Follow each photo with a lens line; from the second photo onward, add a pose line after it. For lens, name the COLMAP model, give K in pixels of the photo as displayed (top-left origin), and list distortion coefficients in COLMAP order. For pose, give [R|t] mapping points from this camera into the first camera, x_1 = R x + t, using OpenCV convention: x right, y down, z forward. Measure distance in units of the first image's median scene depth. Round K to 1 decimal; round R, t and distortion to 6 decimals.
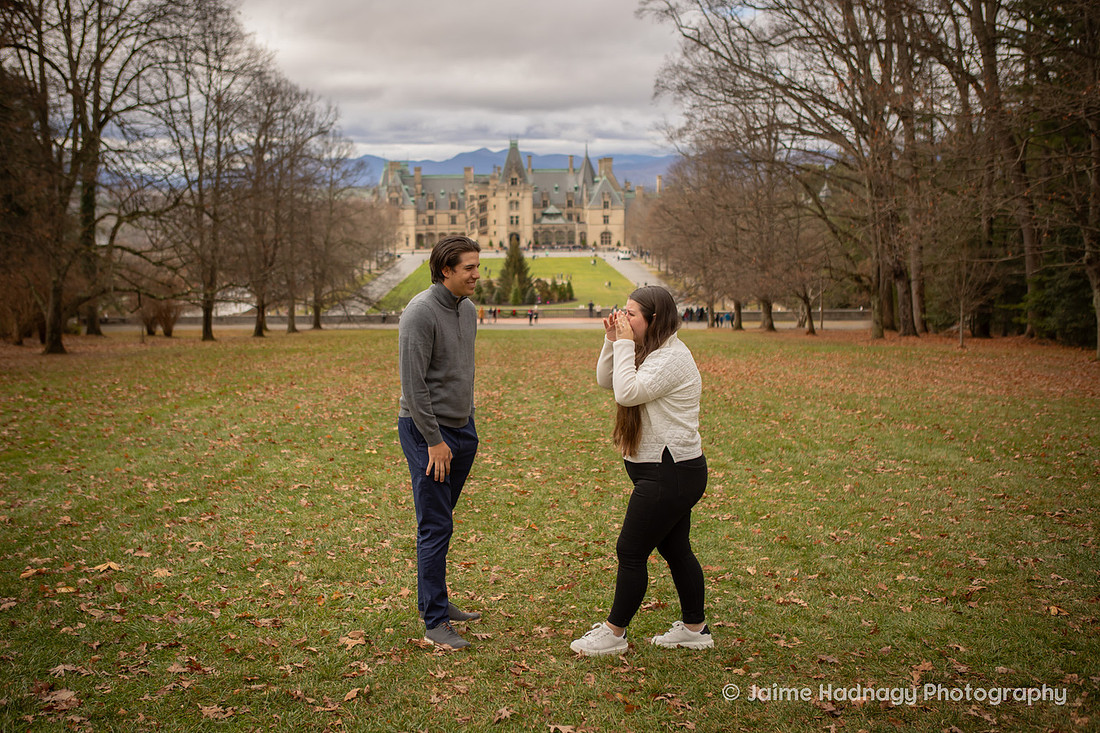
lens RADIAL K [[1131.5, 0, 537.3], [0, 1131.5, 347.1], [0, 0, 1]] dist [-0.075154, 0.121811]
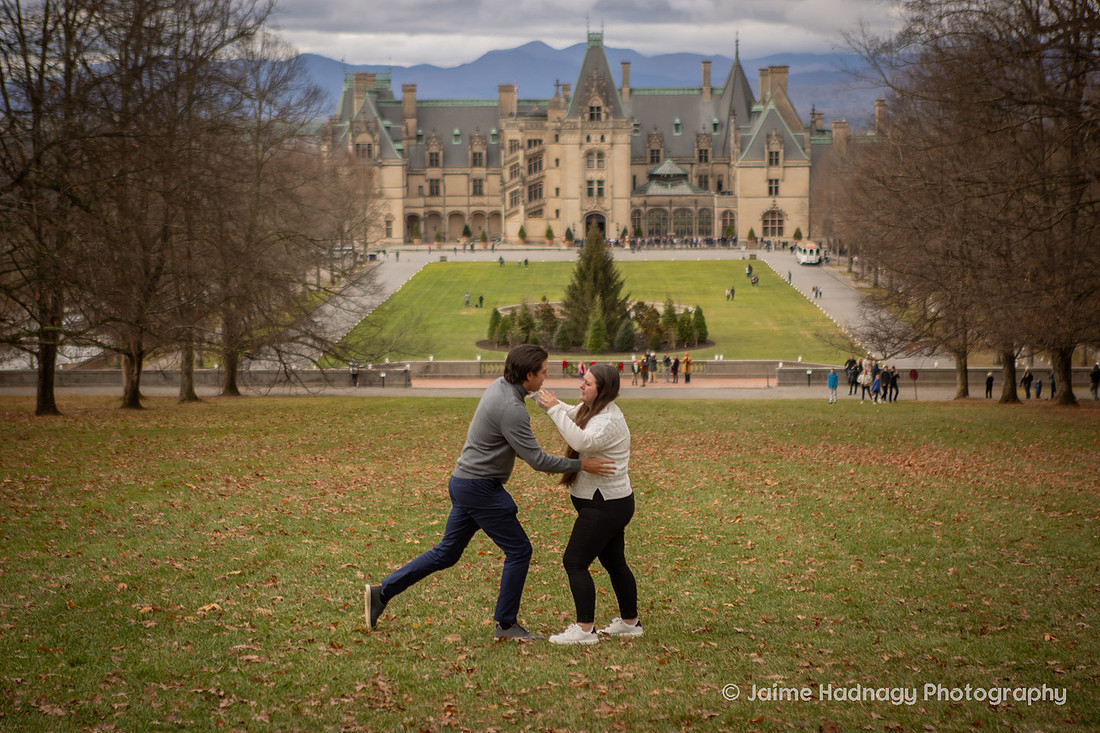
lens RADIAL K [[2301.2, 0, 518.2], [0, 2301.2, 371.5], [0, 0, 1]] dist [0.209427, -0.054885]
pose [[0.998550, 0.006516, -0.053430, 0.001939], [-0.008003, 0.999585, -0.027659, 0.001397], [0.053228, 0.028046, 0.998188, -0.067979]]
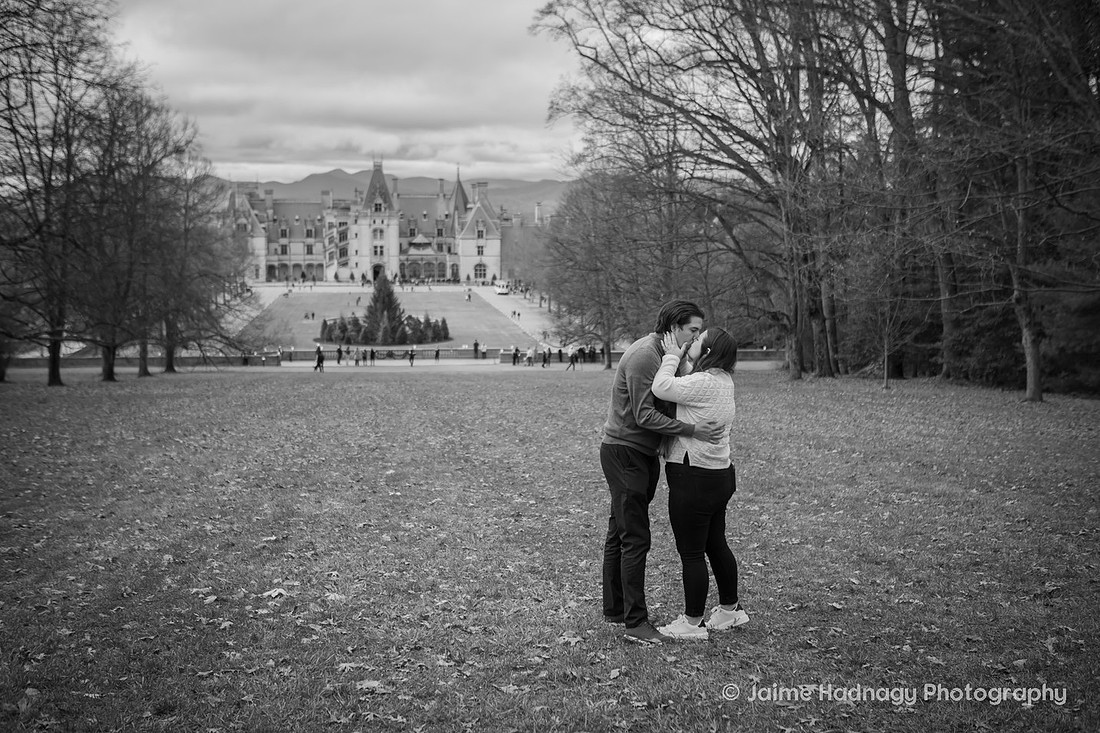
lens RADIAL K [[1261.3, 0, 550.0], [0, 1261.3, 366.5], [0, 0, 1]] dist [-0.037832, 0.050414]
pose [[0.992009, -0.002971, 0.126133, -0.014998], [0.005457, 0.999798, -0.019366, 0.000278], [-0.126049, 0.019899, 0.991824, -0.012291]]
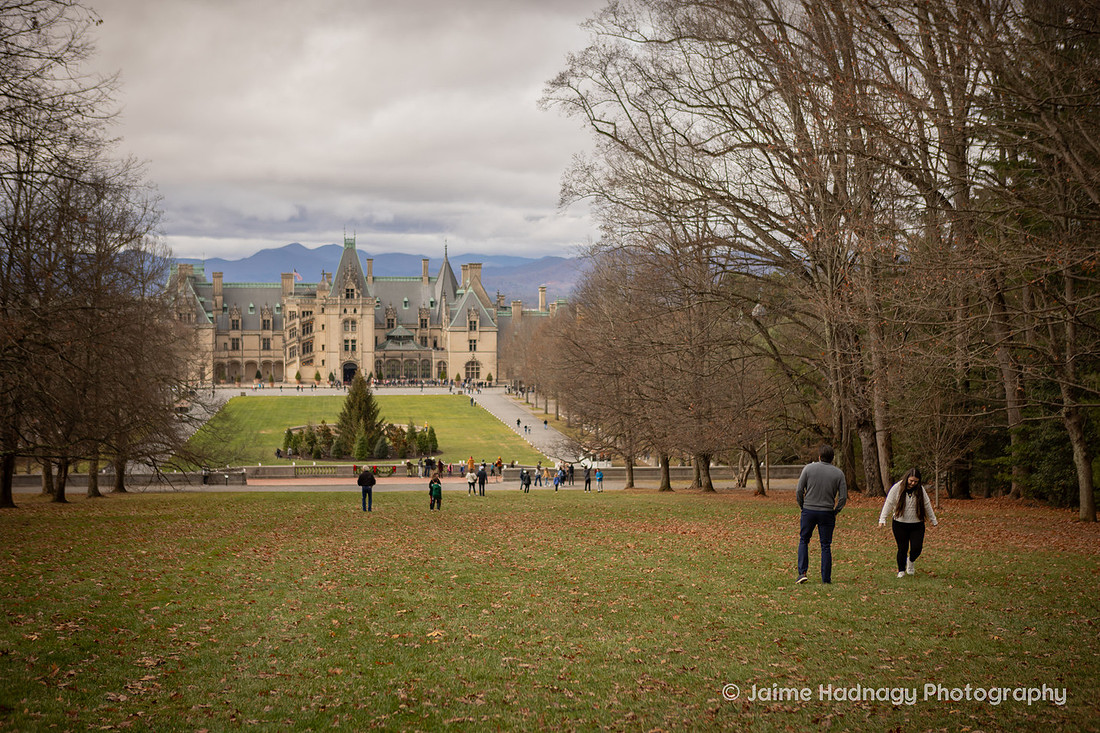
lens RADIAL K [[1597.4, 0, 548.0], [0, 1597.4, 356.3], [0, 0, 1]] dist [0.017780, 0.027060]
pose [[0.992224, 0.006019, 0.124318, -0.027789], [0.006489, 0.994970, -0.099967, 0.001613], [-0.124295, 0.099996, 0.987194, -0.072117]]
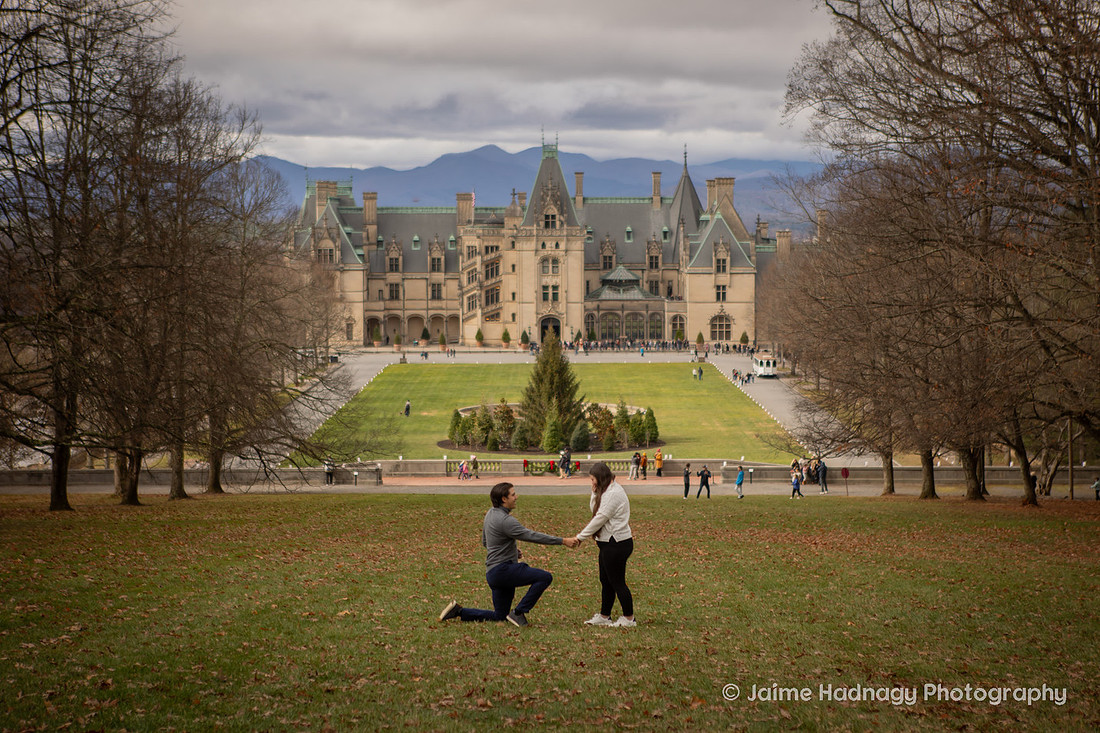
lens RADIAL K [[2365.4, 0, 582.2], [0, 2365.4, 367.5], [0, 0, 1]] dist [0.253023, -0.006060]
pose [[0.999973, 0.005641, -0.004610, 0.000393], [-0.005956, 0.997421, -0.071528, 0.004068], [0.004195, 0.071554, 0.997428, -0.151019]]
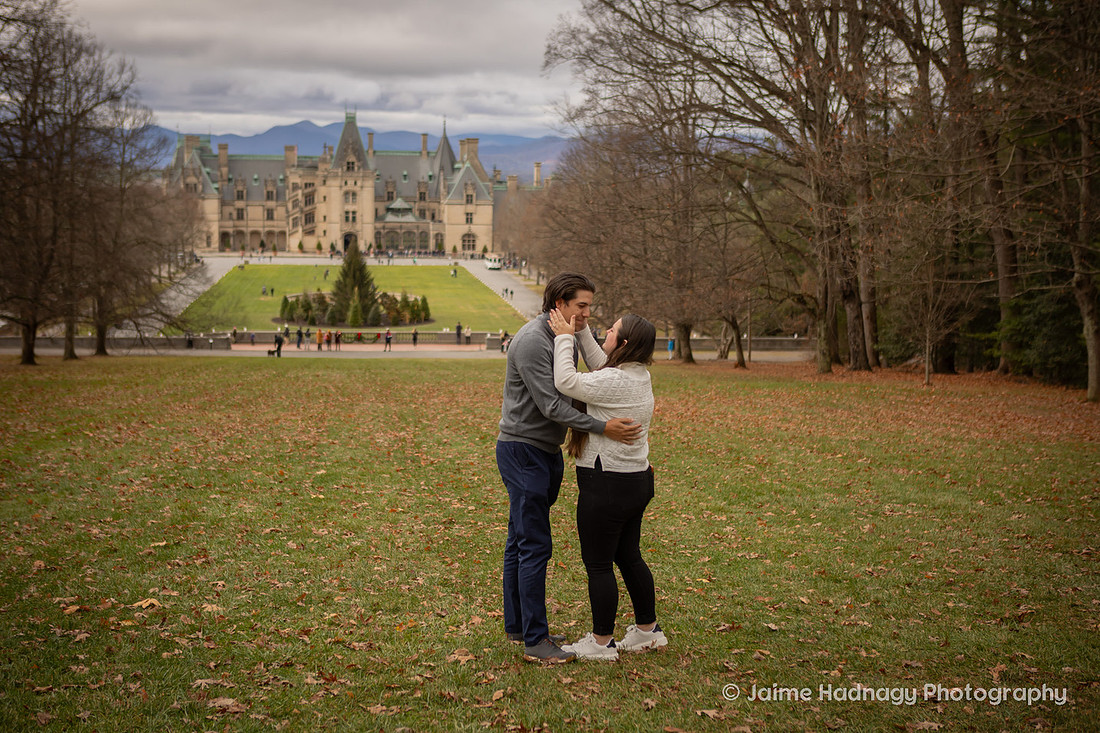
lens RADIAL K [[1475.8, 0, 538.7], [0, 1475.8, 349.1], [0, 0, 1]] dist [-0.010549, 0.053191]
pose [[0.993194, 0.010156, 0.116030, -0.010980], [-0.007547, 0.999709, -0.022898, 0.000347], [-0.116229, 0.021867, 0.992982, -0.015654]]
